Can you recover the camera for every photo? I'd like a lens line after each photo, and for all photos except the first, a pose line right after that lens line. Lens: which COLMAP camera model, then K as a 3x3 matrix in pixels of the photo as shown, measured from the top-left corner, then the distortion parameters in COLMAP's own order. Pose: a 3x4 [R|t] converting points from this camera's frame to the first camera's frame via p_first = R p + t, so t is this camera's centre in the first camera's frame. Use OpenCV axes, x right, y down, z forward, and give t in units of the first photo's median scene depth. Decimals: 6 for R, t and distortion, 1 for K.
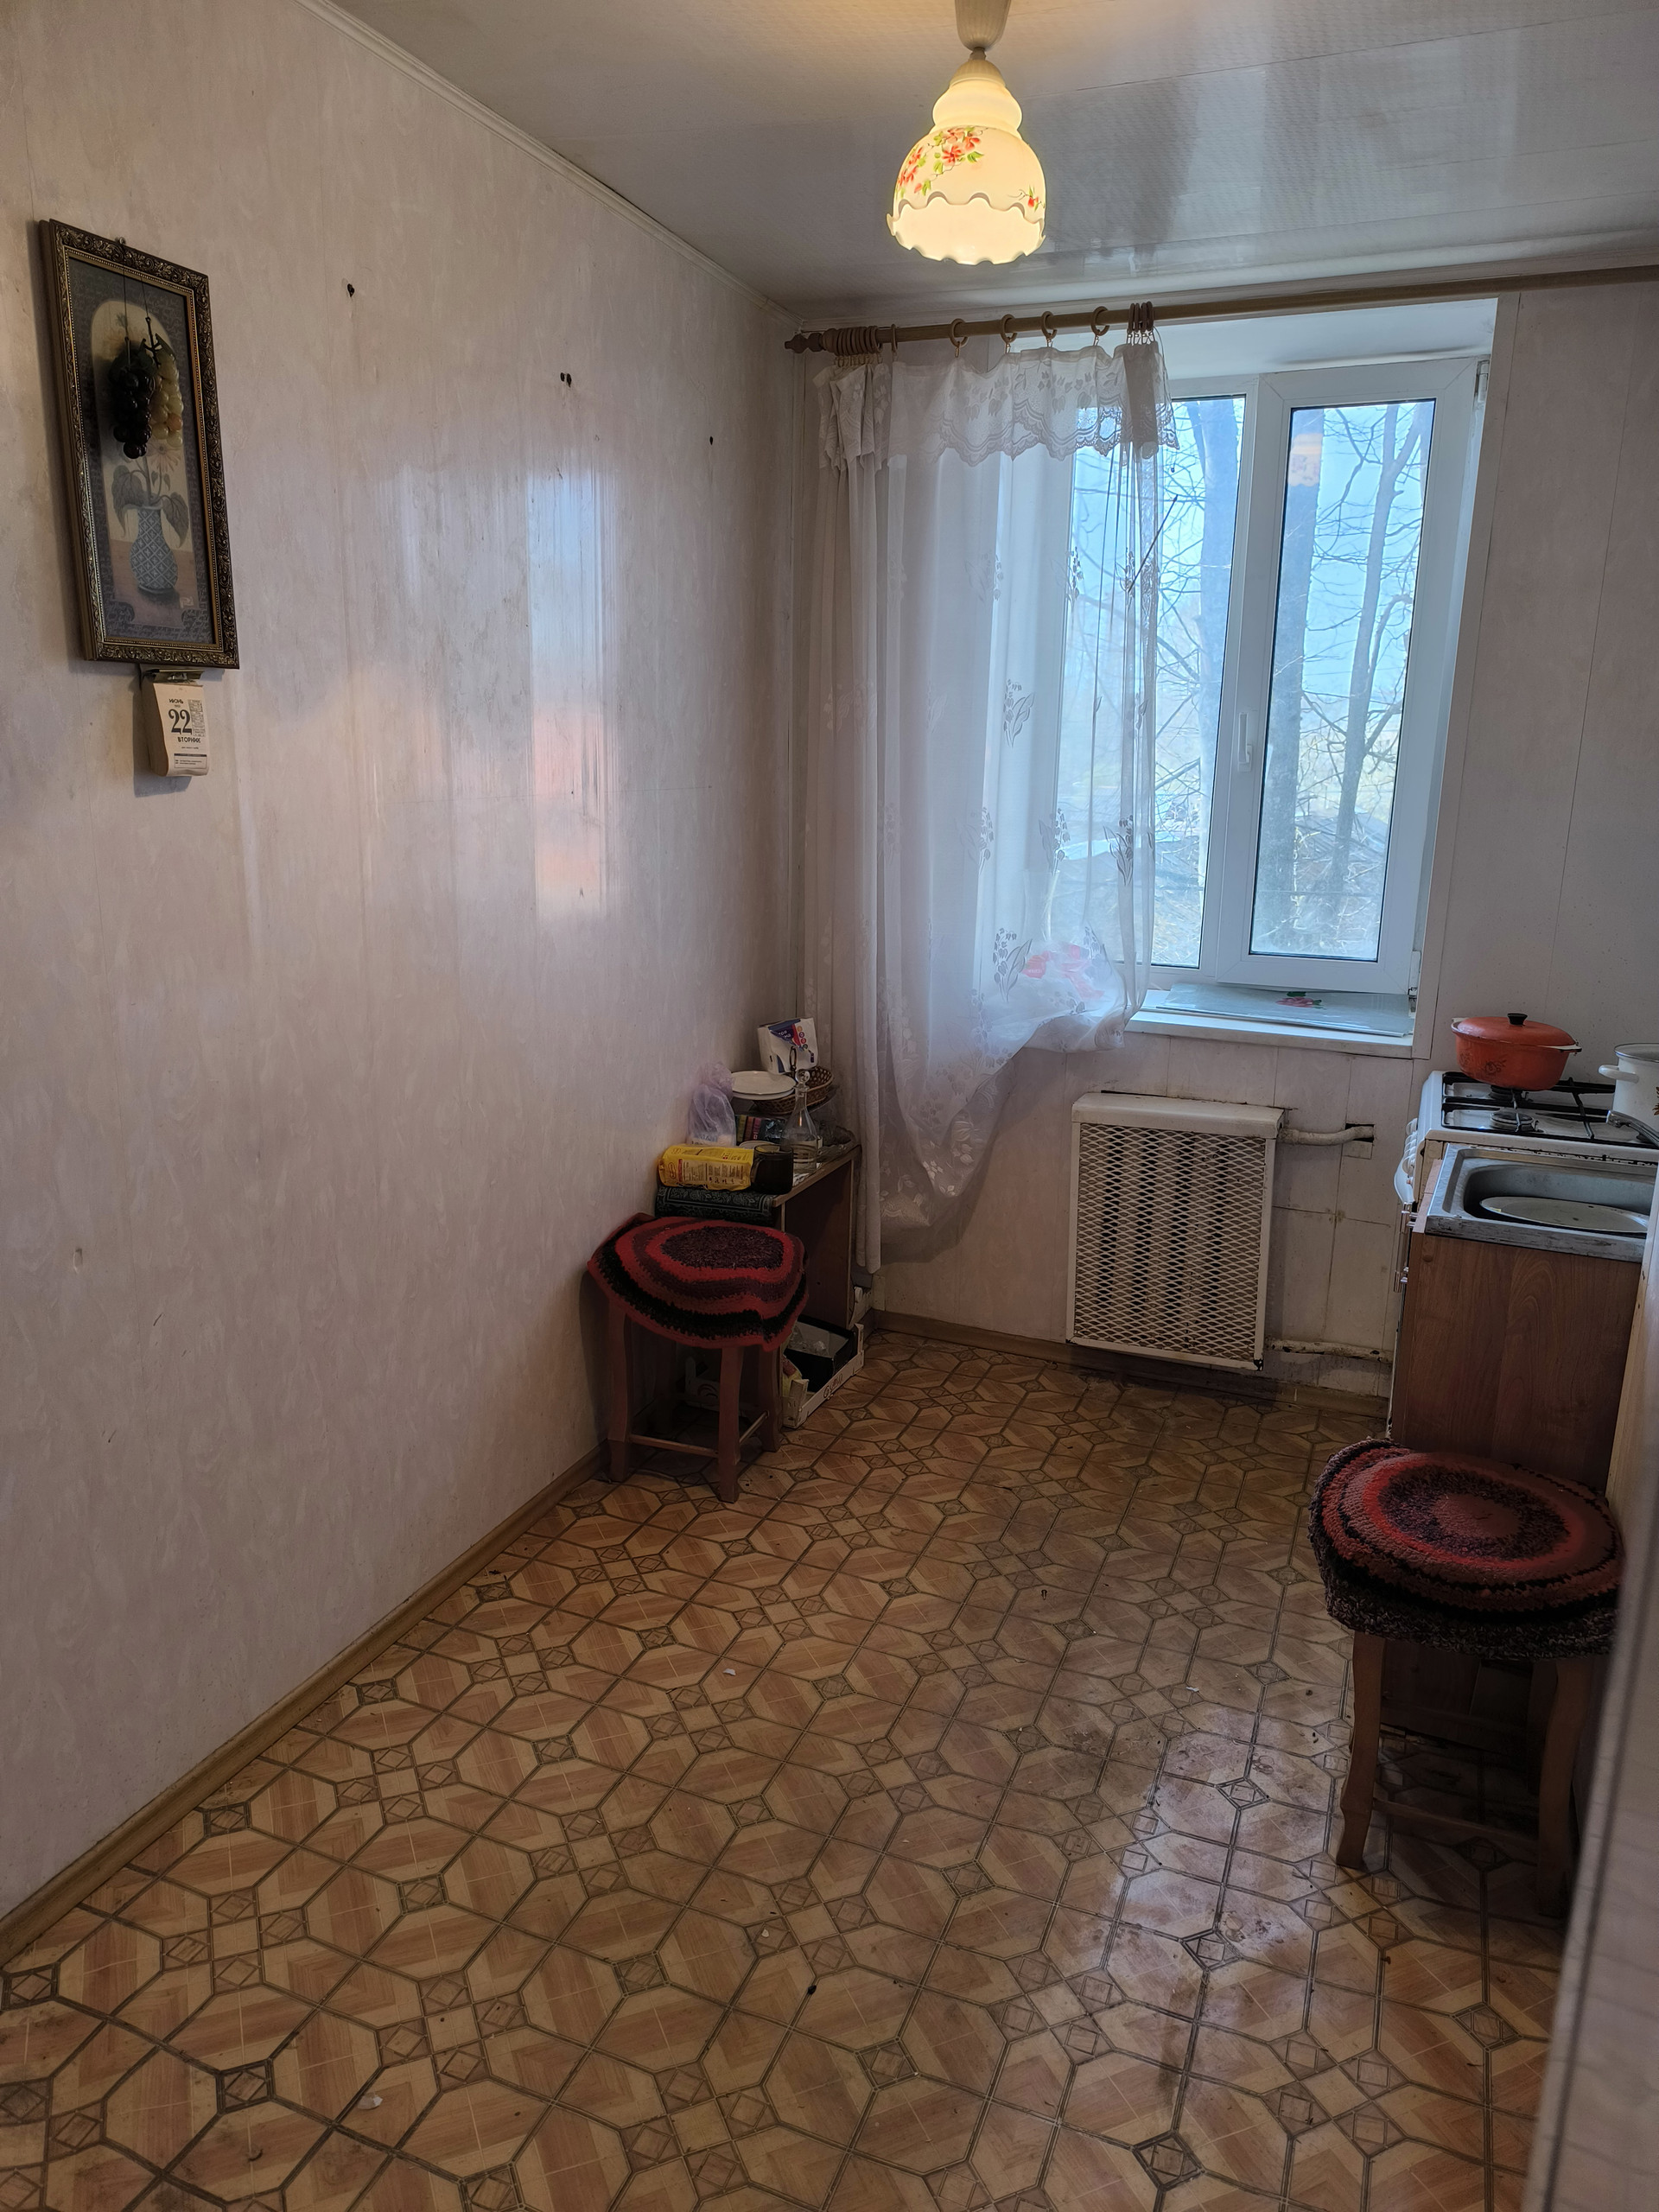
lens RADIAL K [[1469.3, 0, 834.6], [0, 1469.3, 1118.4], [0, 0, 1]] dist [-0.000432, -0.023617]
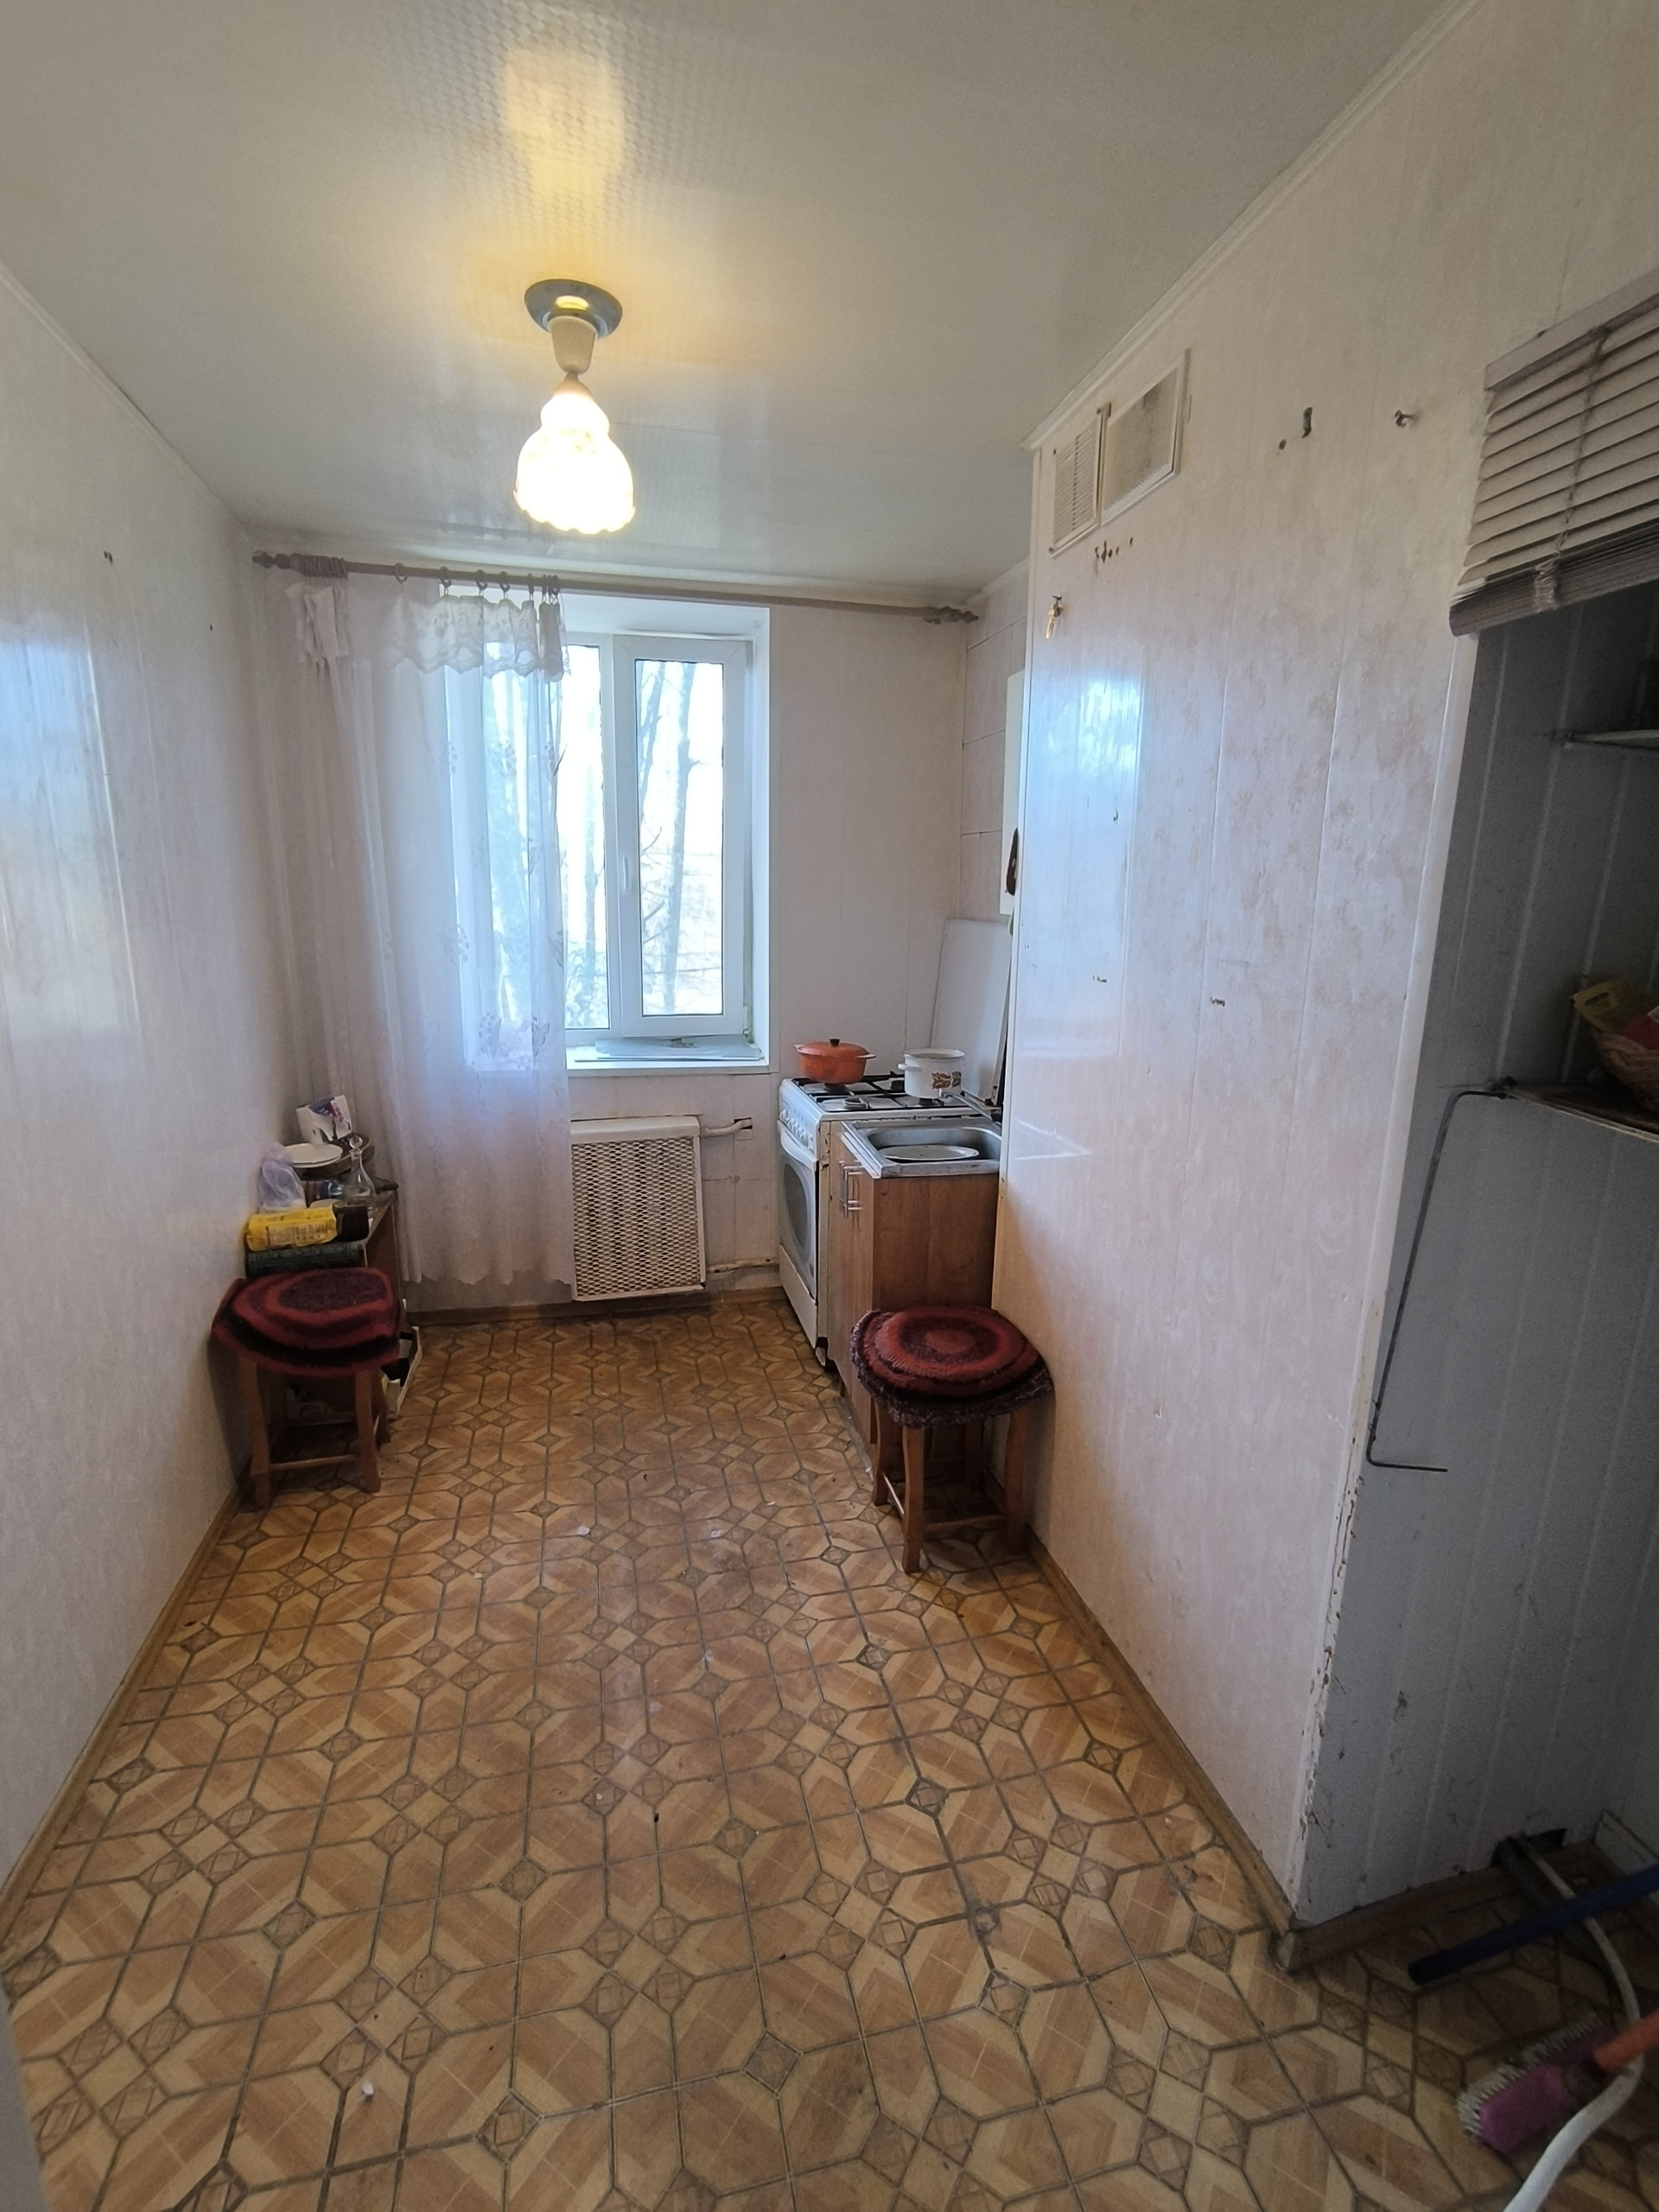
lens RADIAL K [[984.3, 0, 829.5], [0, 984.3, 1106.0], [0, 0, 1]] dist [-0.023411, 0.003827]
pose [[0.813375, -0.129895, 0.567053, -0.211705], [0.143017, 0.989486, 0.021520, -0.025309], [-0.563886, 0.063595, 0.823400, 0.104893]]
